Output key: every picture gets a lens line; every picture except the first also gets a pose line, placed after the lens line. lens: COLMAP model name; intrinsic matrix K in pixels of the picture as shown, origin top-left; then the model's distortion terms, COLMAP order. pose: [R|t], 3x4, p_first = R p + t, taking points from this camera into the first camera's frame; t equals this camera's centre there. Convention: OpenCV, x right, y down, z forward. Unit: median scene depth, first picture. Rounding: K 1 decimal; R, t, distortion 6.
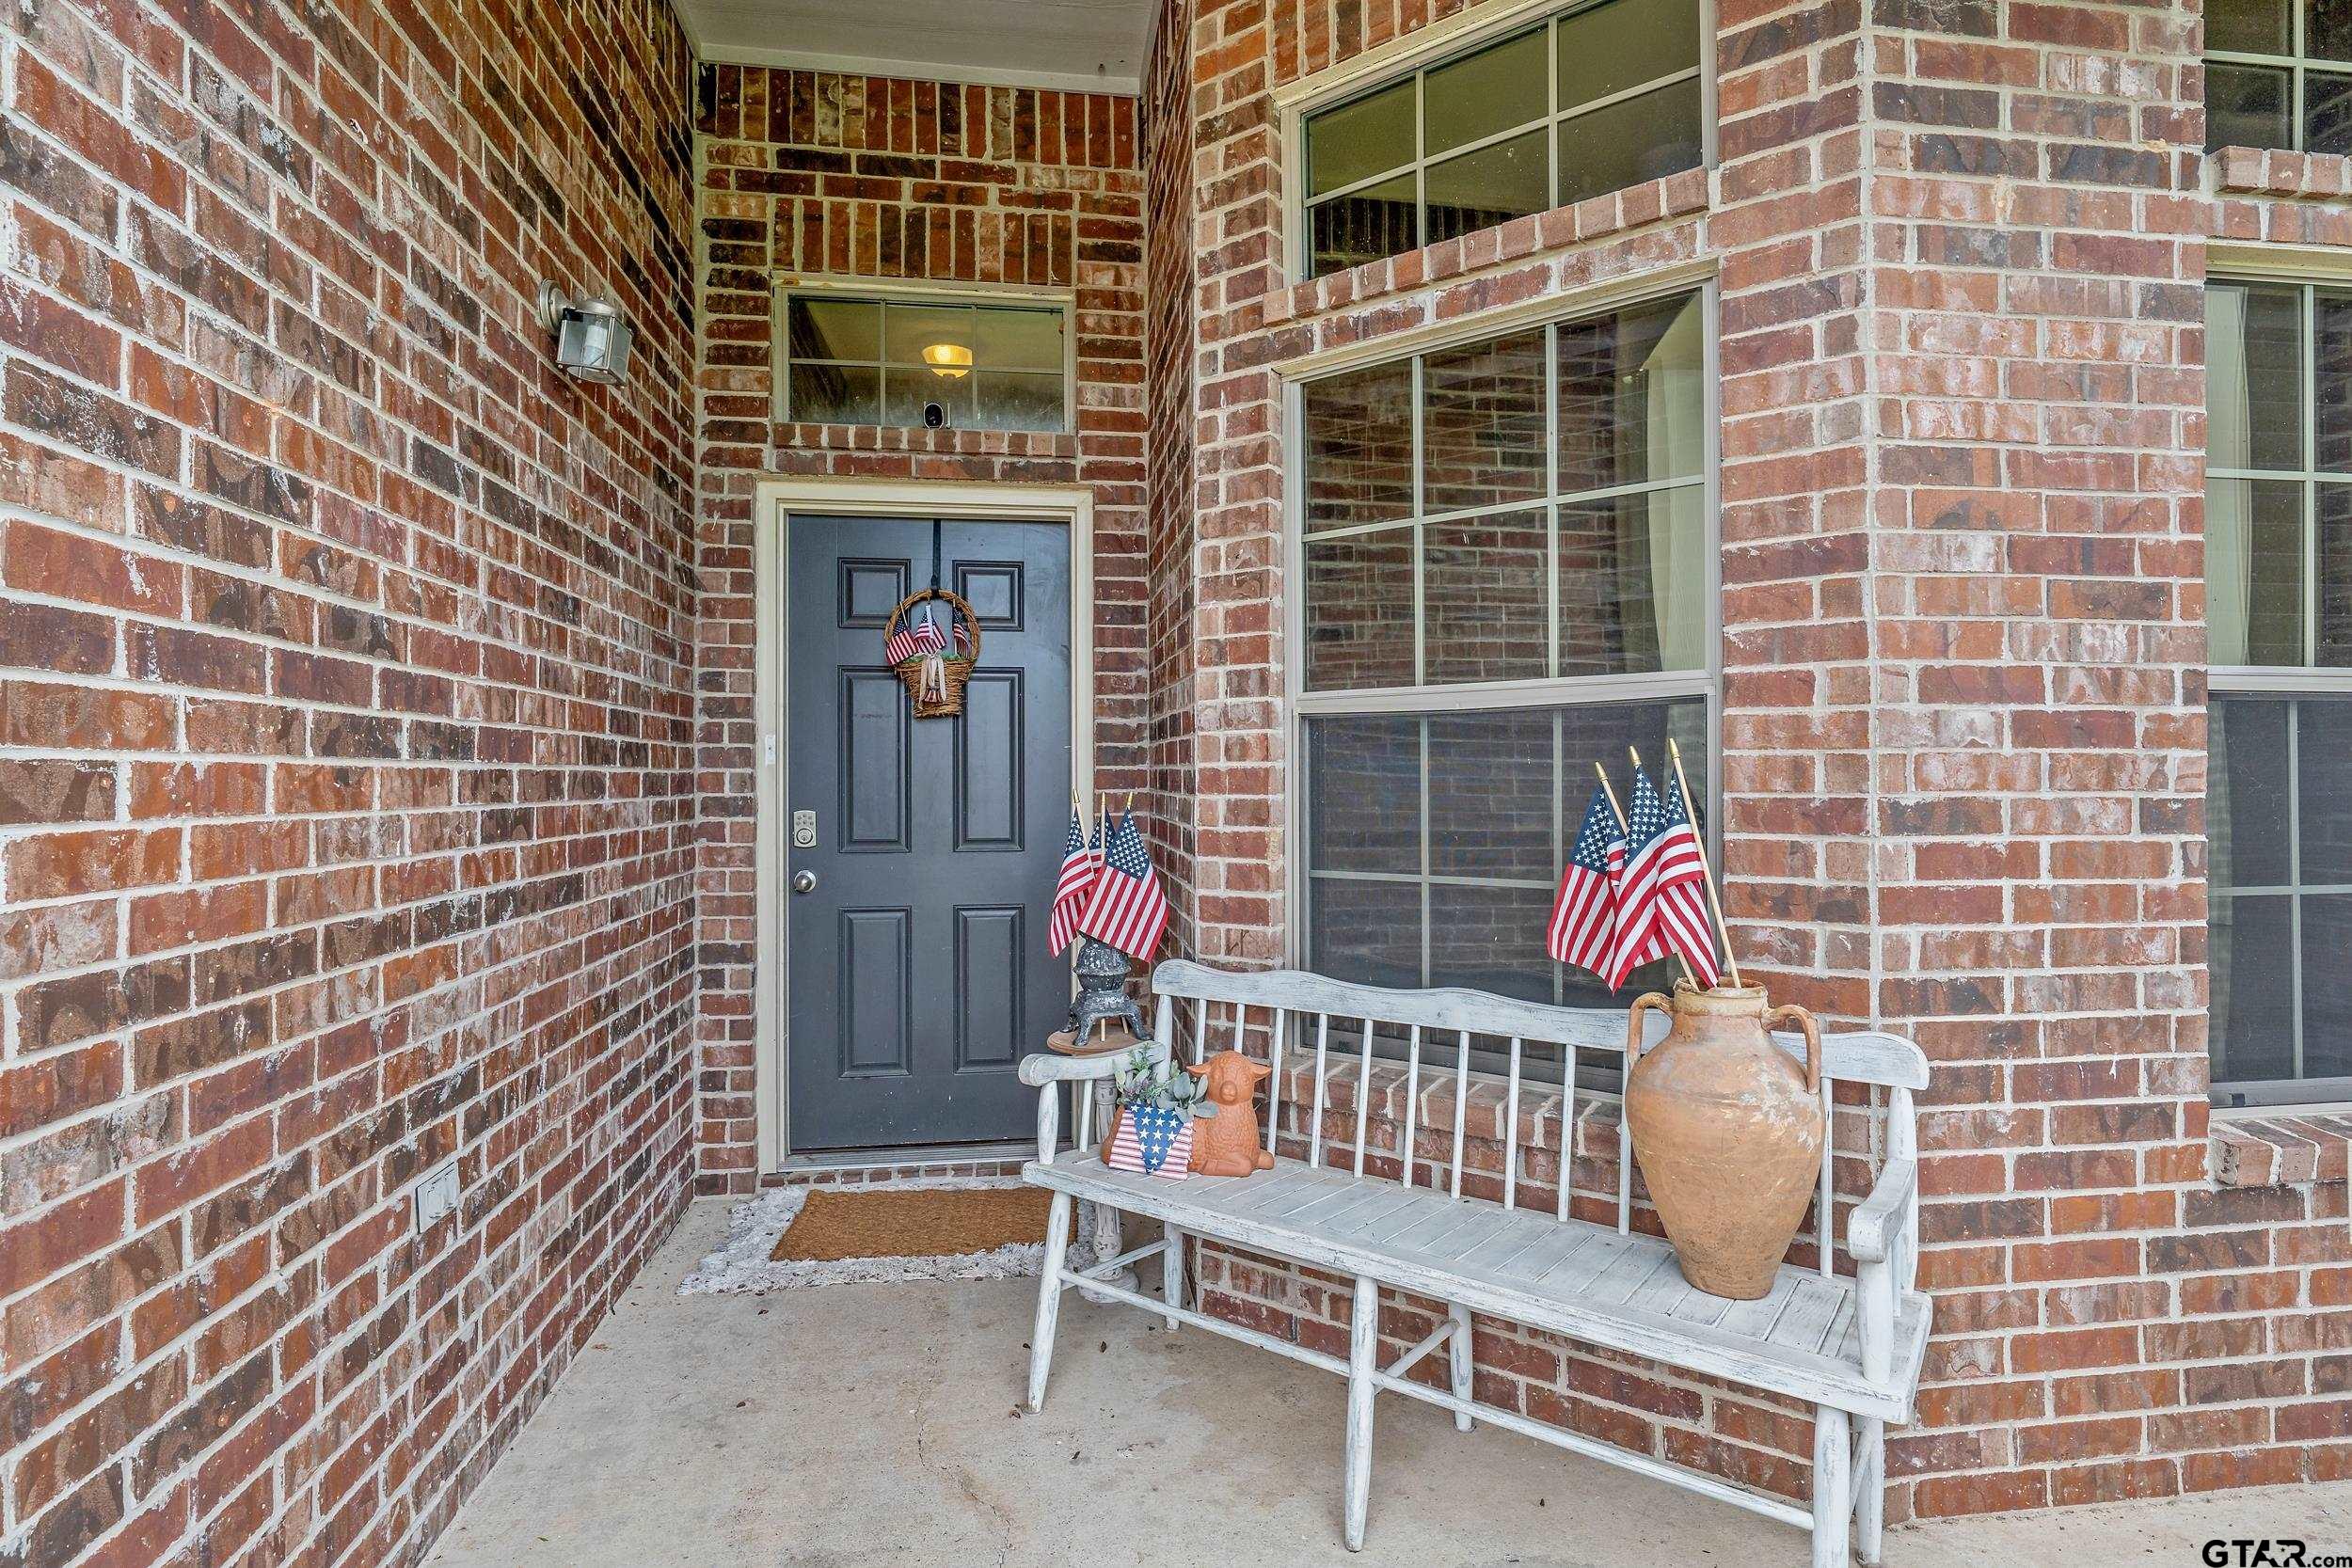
lens RADIAL K [[1190.4, 0, 1176.3], [0, 1190.4, 759.0], [0, 0, 1]] dist [0.000536, 0.000247]
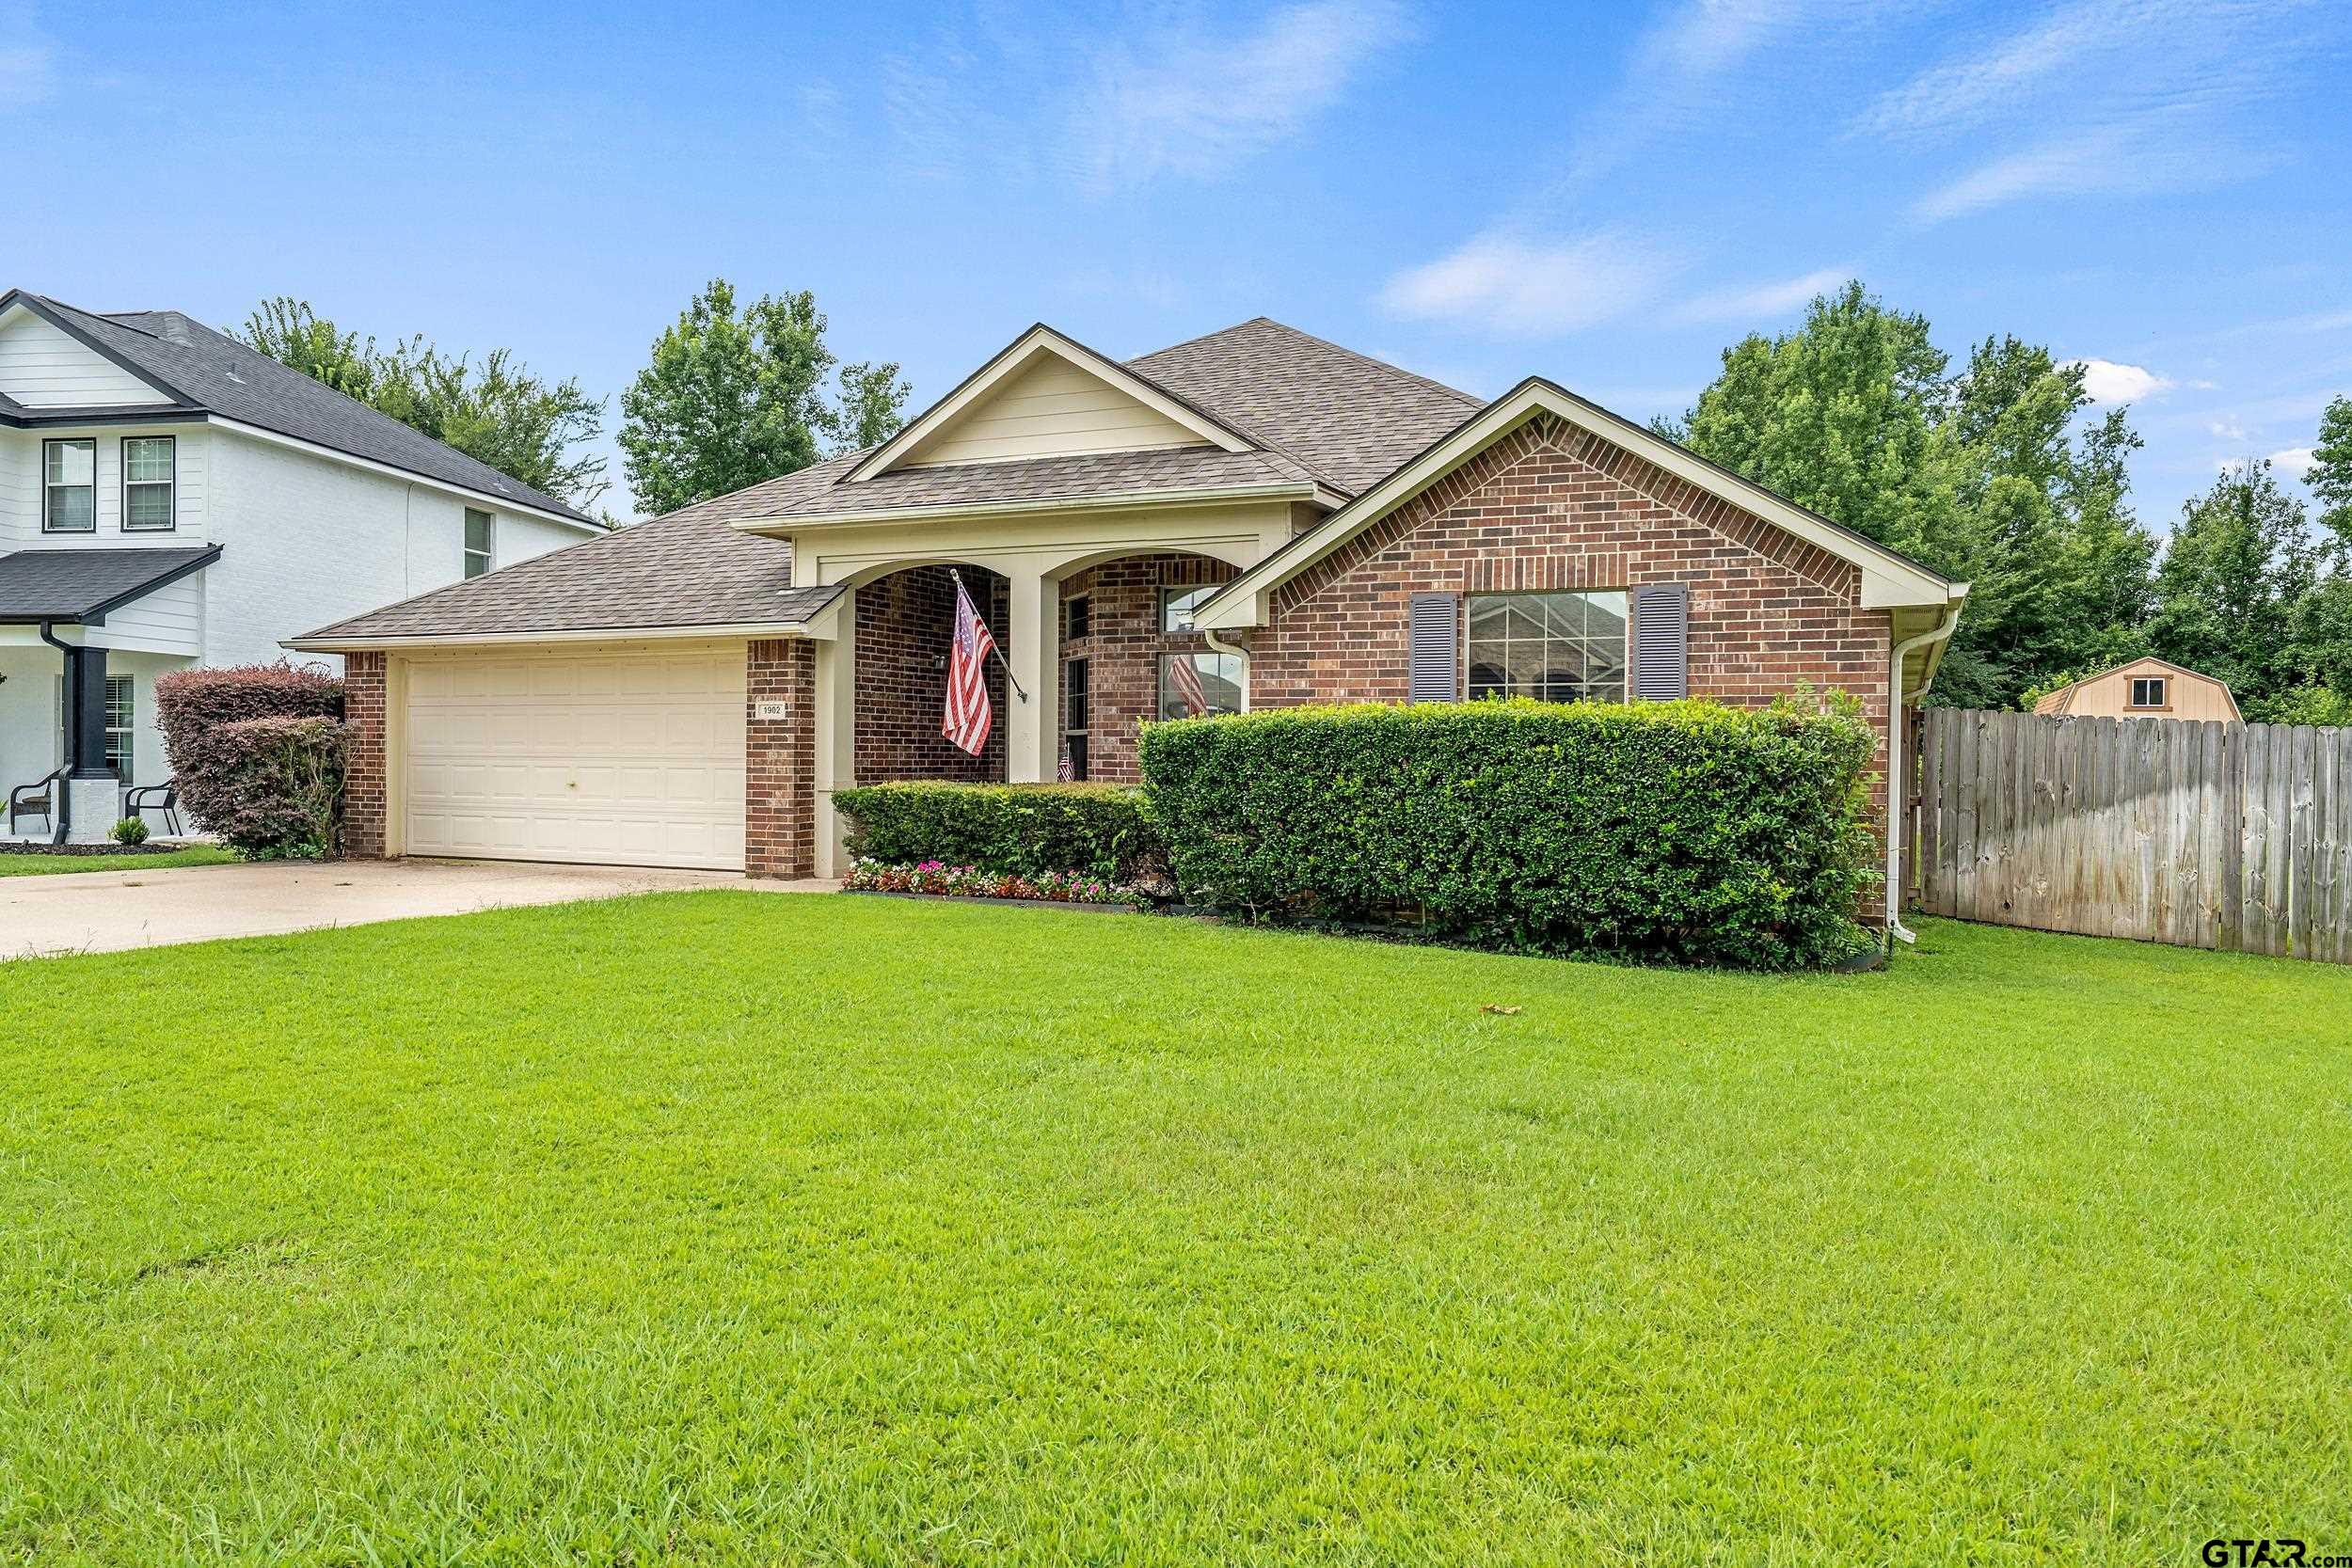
lens RADIAL K [[1620.2, 0, 1176.0], [0, 1620.2, 784.0], [0, 0, 1]] dist [-0.009698, -0.001496]
pose [[0.835015, 0.024164, -0.549697, 3.847719], [-0.008870, 0.999497, 0.030463, -0.043593], [0.550156, -0.020561, 0.834809, -3.936926]]
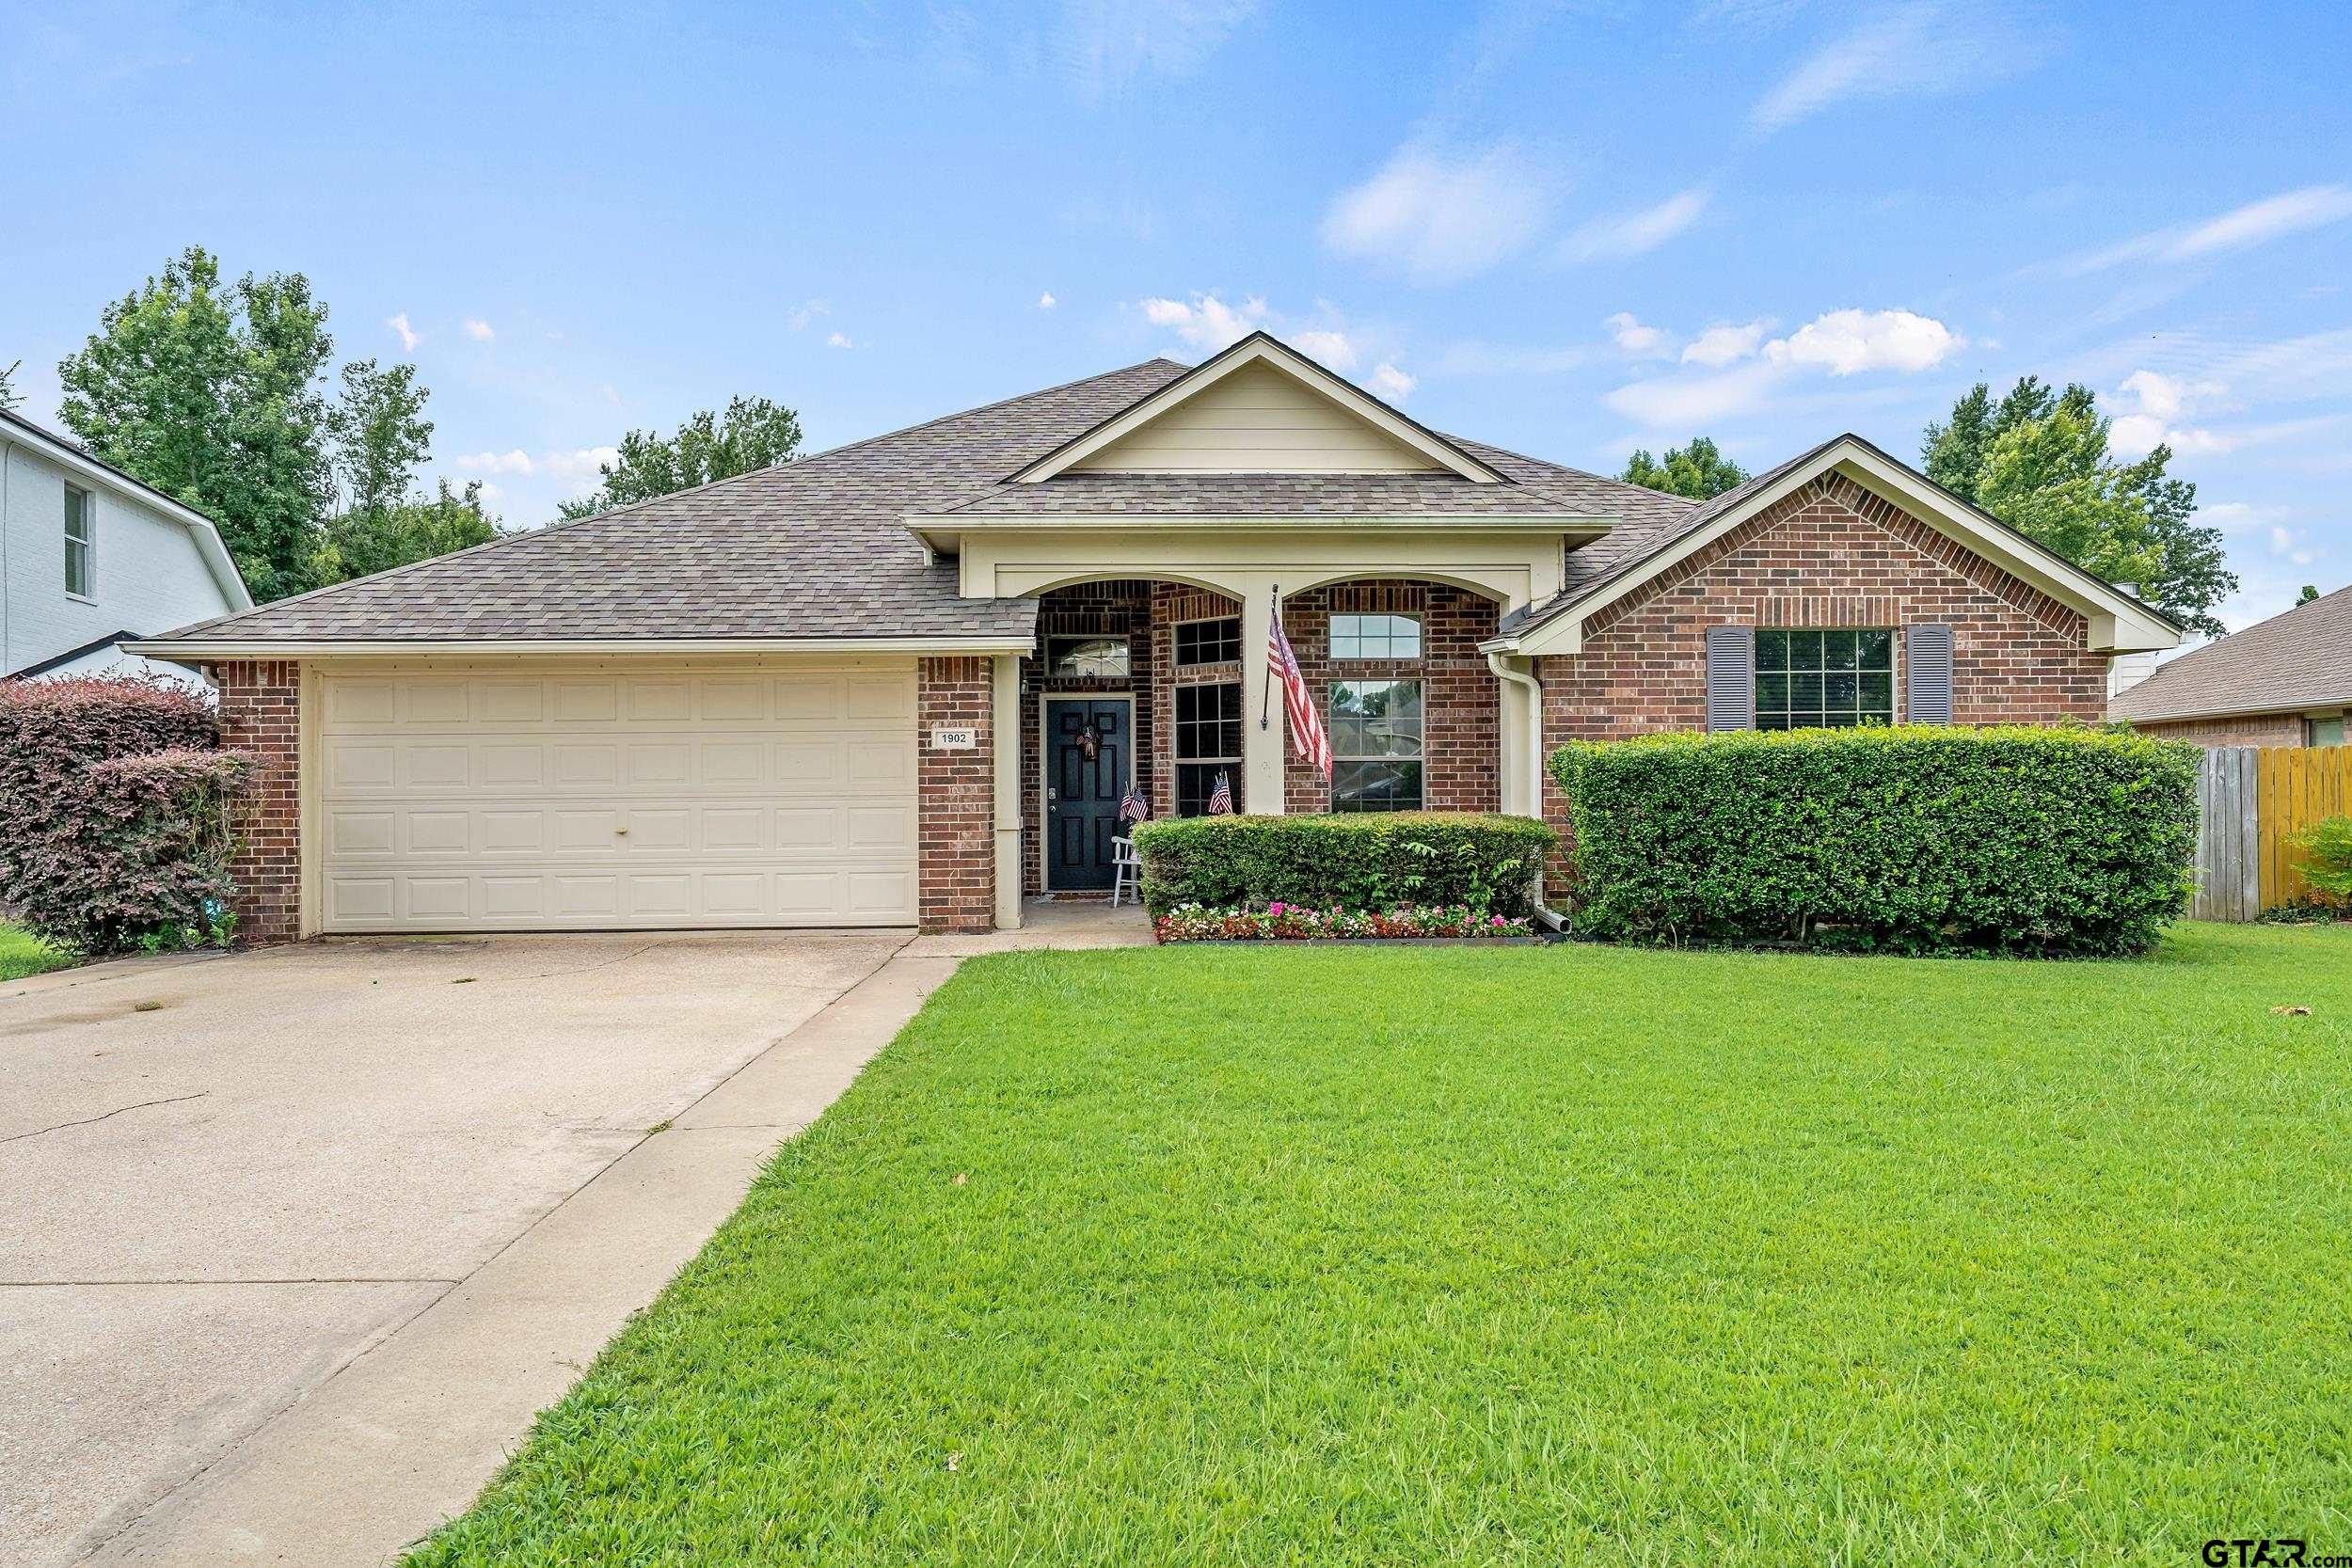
lens RADIAL K [[1412.9, 0, 1176.0], [0, 1412.9, 784.0], [0, 0, 1]] dist [-0.003057, -0.001206]
pose [[0.994066, -0.000754, -0.108773, 0.669298], [0.002398, 0.999885, 0.014986, -0.040979], [0.108749, -0.015158, 0.993954, -4.159984]]
